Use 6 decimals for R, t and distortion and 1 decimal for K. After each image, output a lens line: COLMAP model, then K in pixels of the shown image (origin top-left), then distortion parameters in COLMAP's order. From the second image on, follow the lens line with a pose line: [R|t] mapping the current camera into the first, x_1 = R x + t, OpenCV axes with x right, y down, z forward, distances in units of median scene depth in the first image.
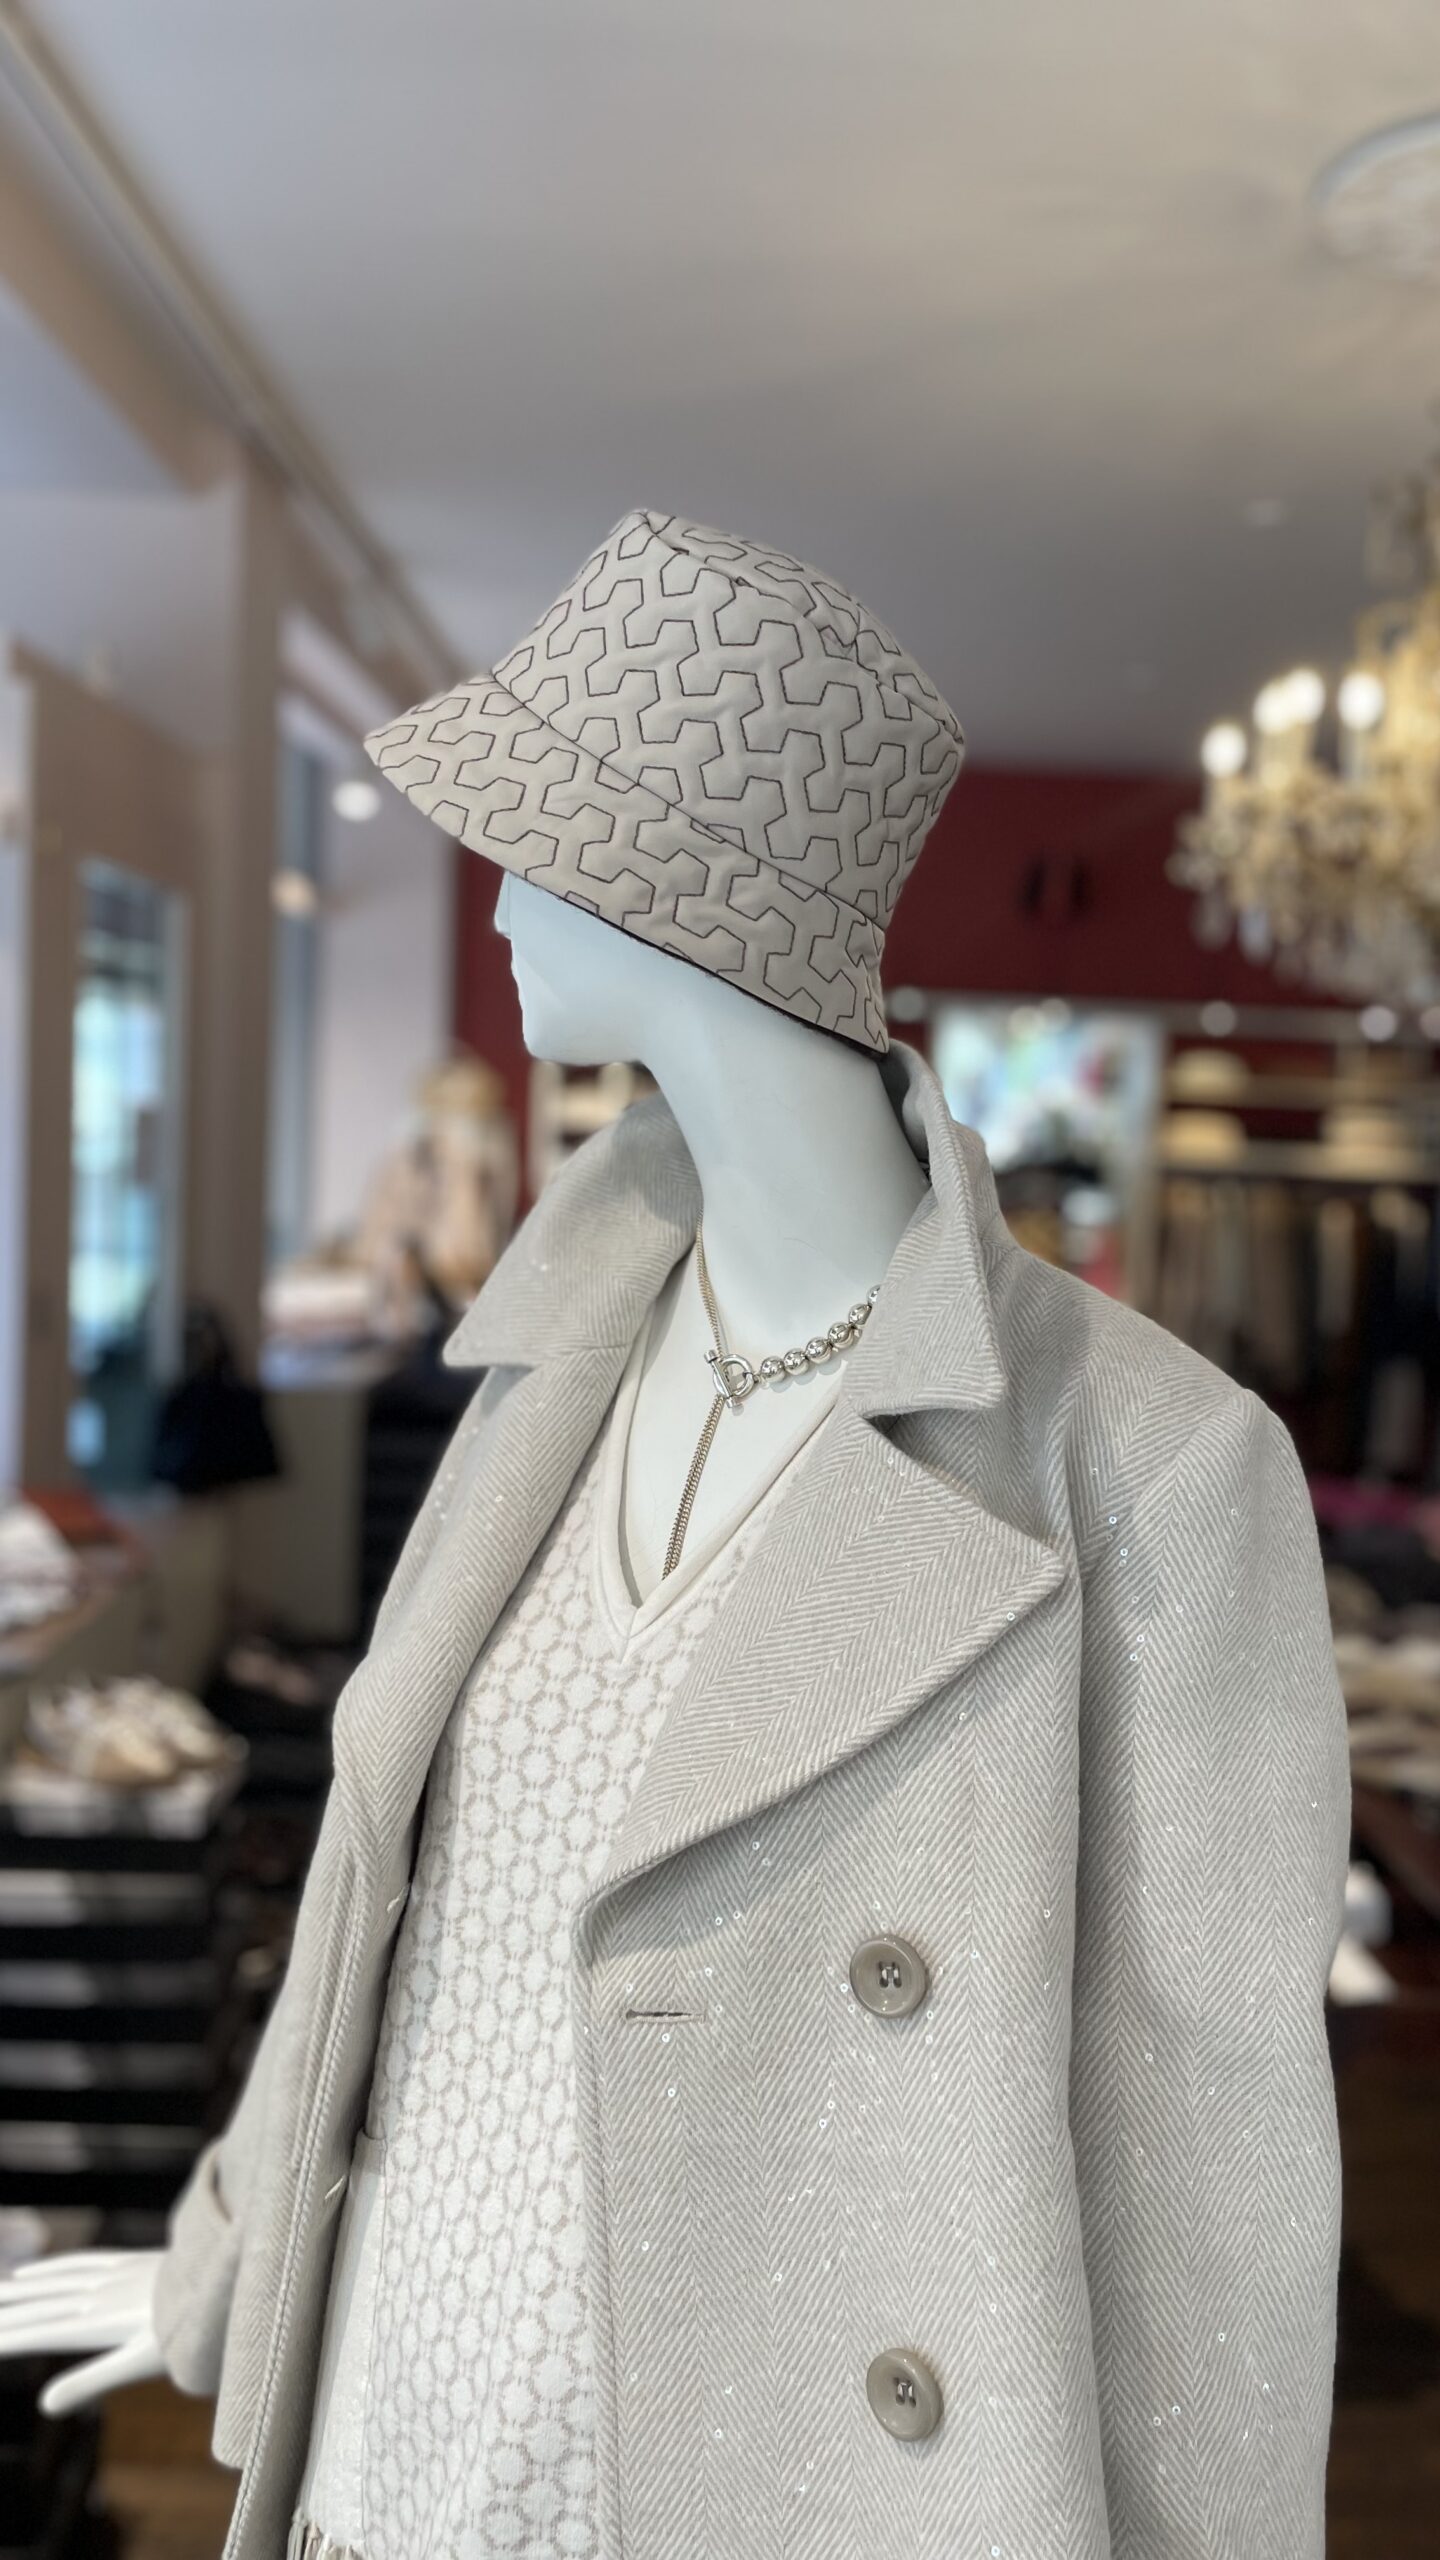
lens RADIAL K [[1934.4, 0, 854.5], [0, 1934.4, 1258.2], [0, 0, 1]] dist [0.102877, -0.139218]
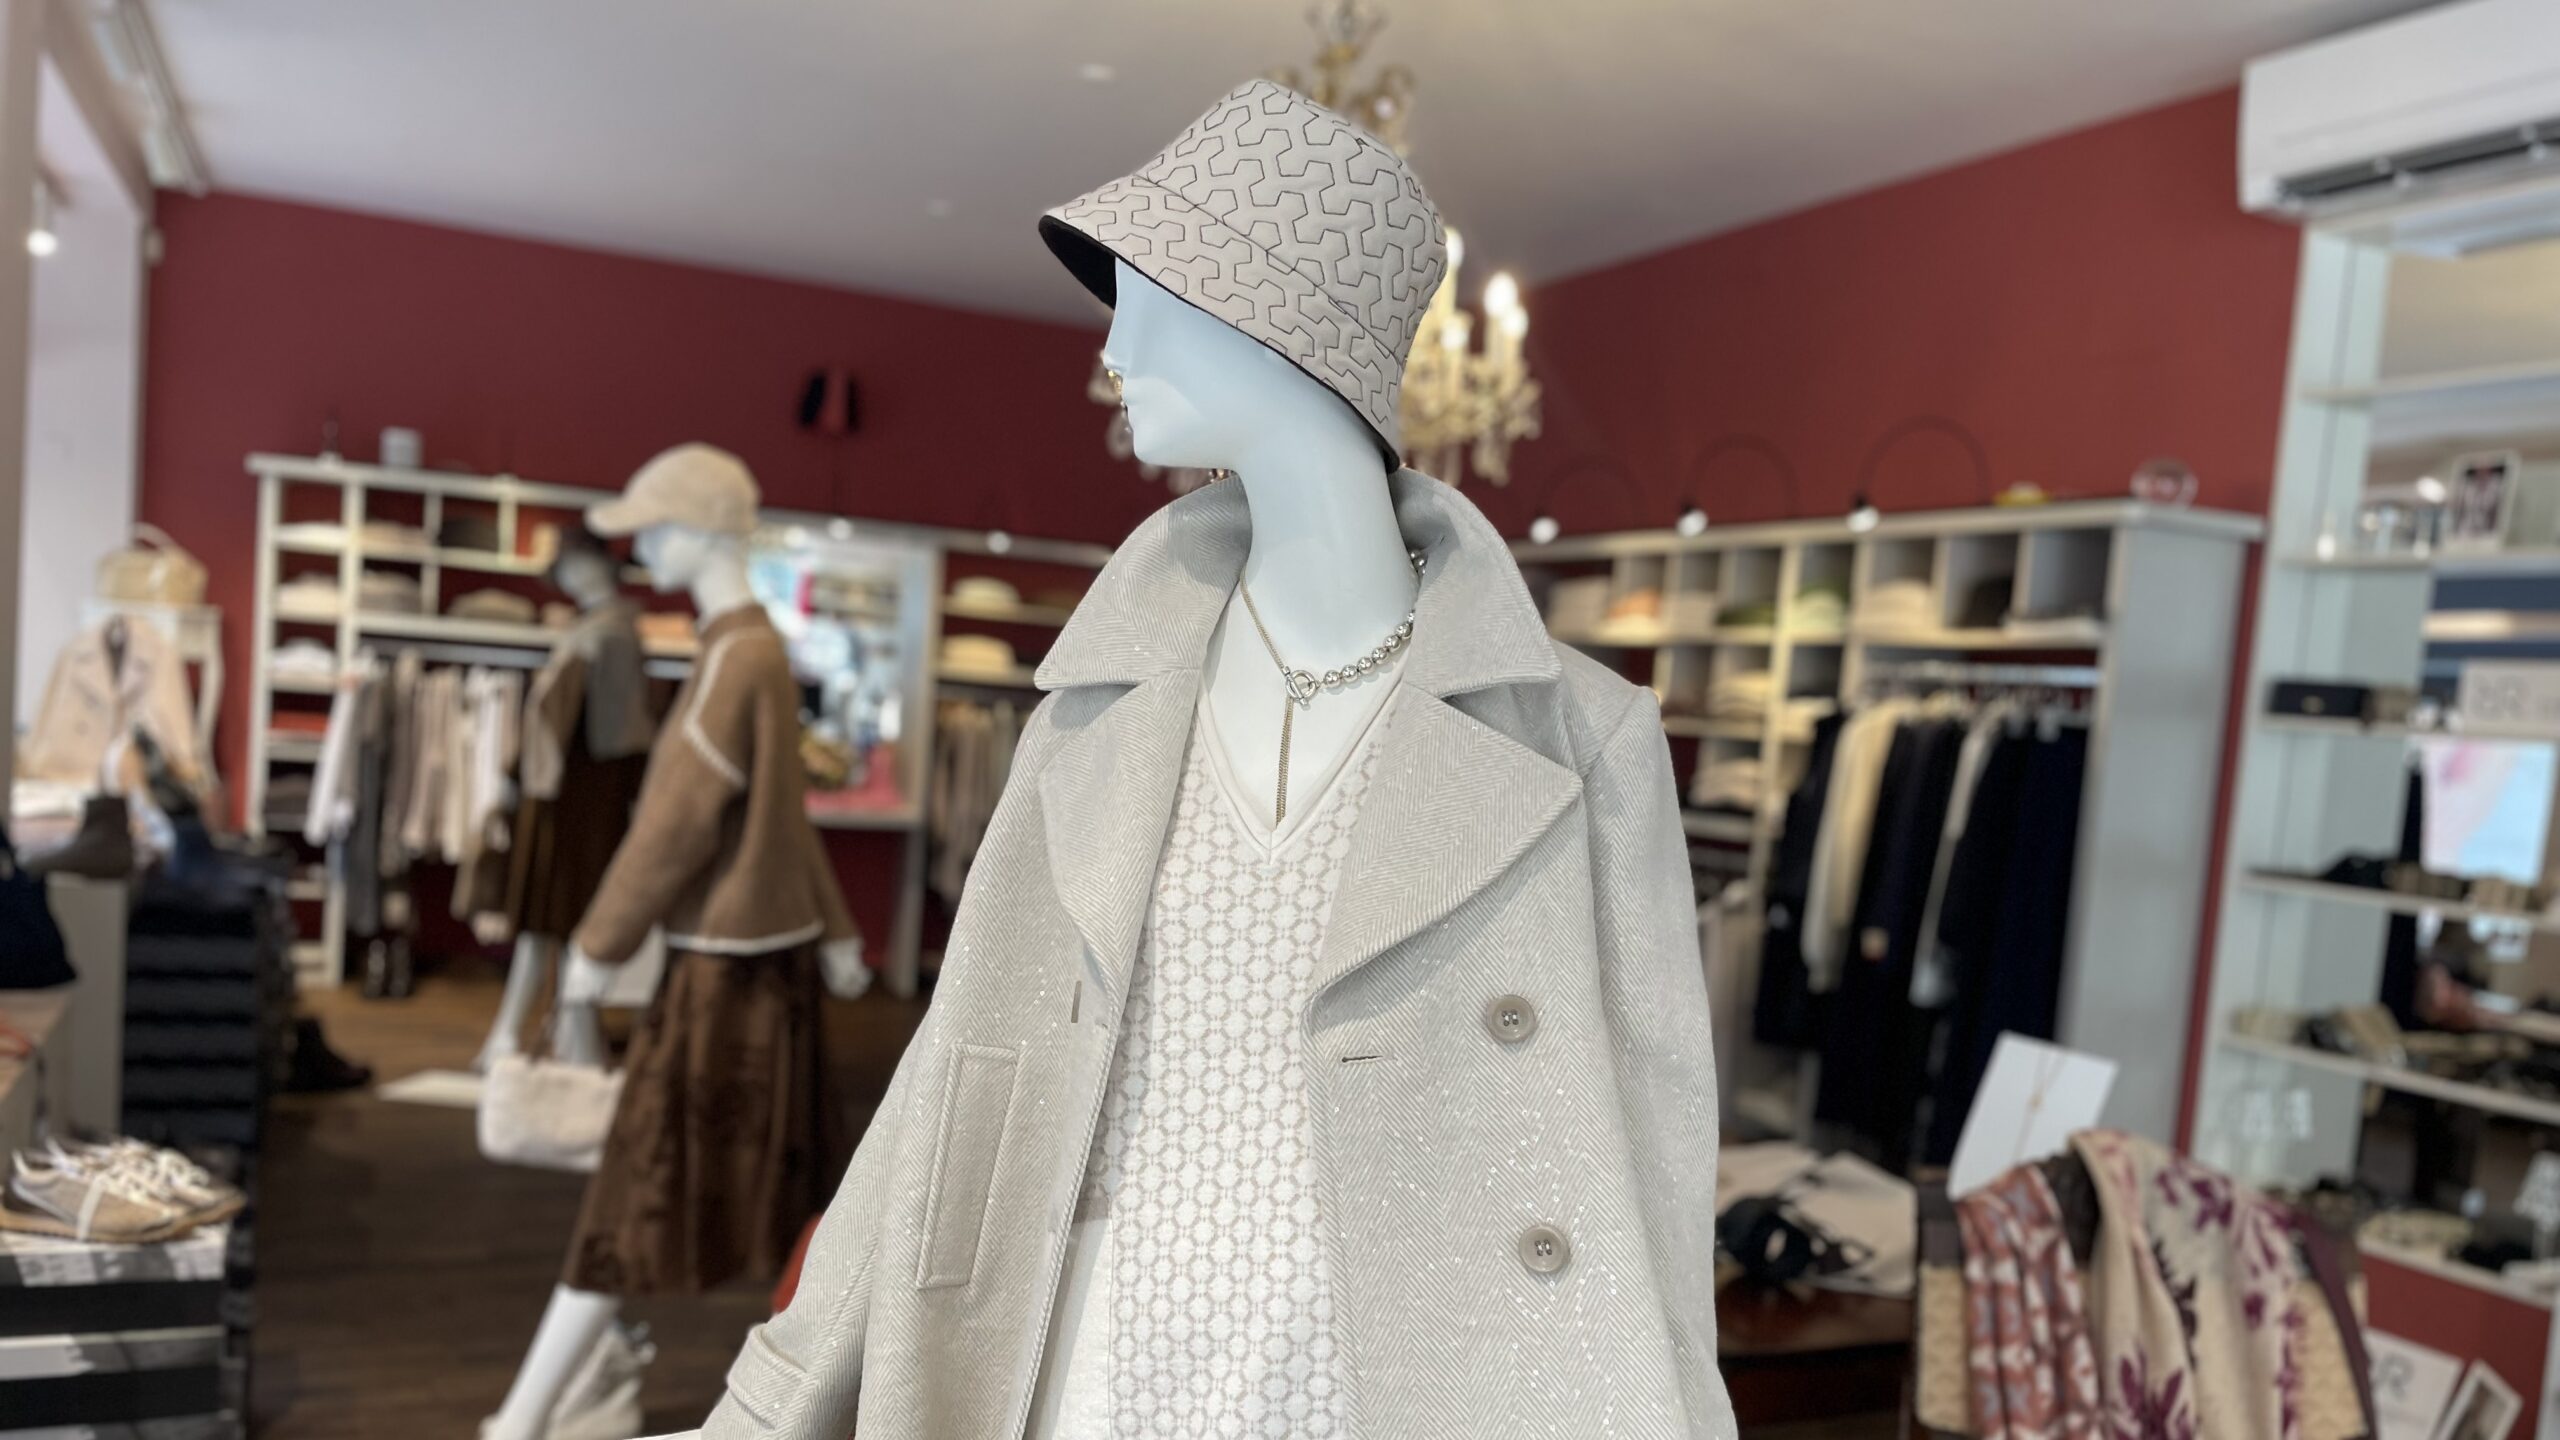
lens RADIAL K [[1945.2, 0, 1278.8], [0, 1945.2, 834.9], [0, 0, 1]] dist [0.103747, -0.145679]
pose [[0.928259, -0.004068, 0.371911, -0.665535], [-0.002625, 0.999844, 0.017487, 0.158665], [-0.371924, -0.017209, 0.928104, -0.384655]]
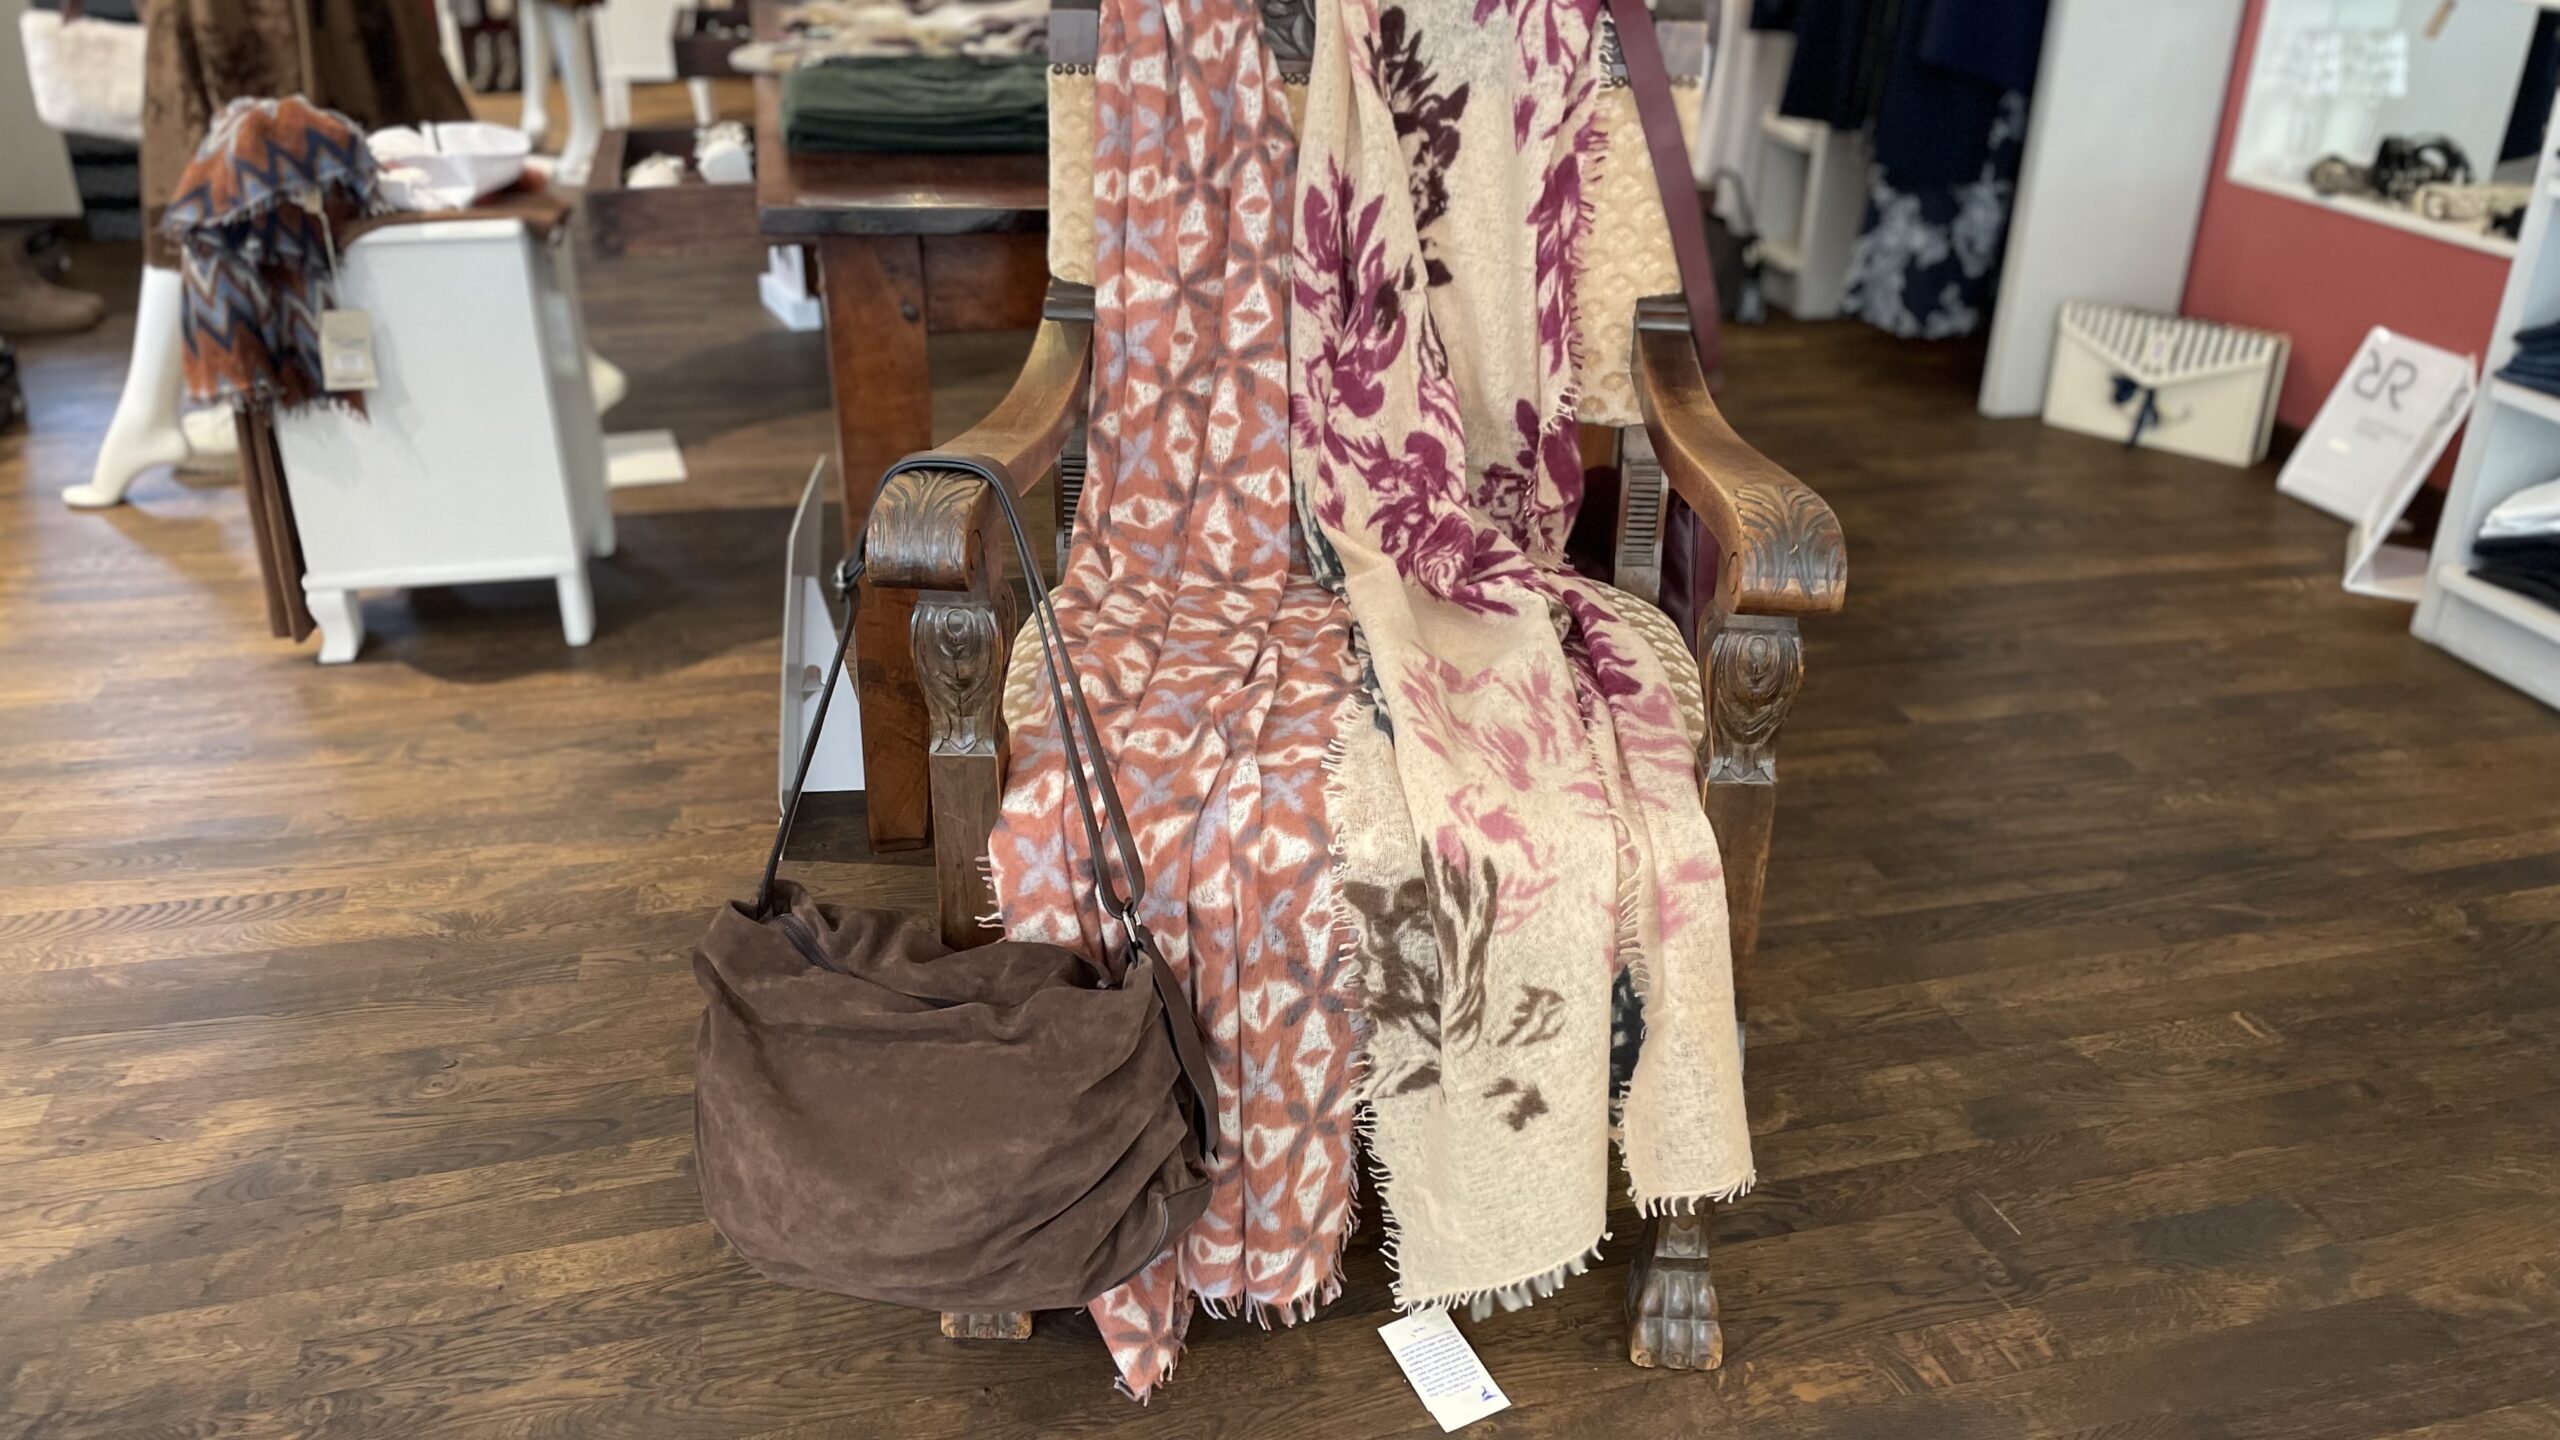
lens RADIAL K [[1931.0, 0, 1314.8], [0, 1931.0, 760.1], [0, 0, 1]] dist [0.090933, -0.144060]
pose [[0.983895, -0.112564, 0.138851, 1.156106], [0.051529, 0.922444, 0.382677, 0.722808], [-0.171158, -0.369359, 0.913389, -0.374920]]
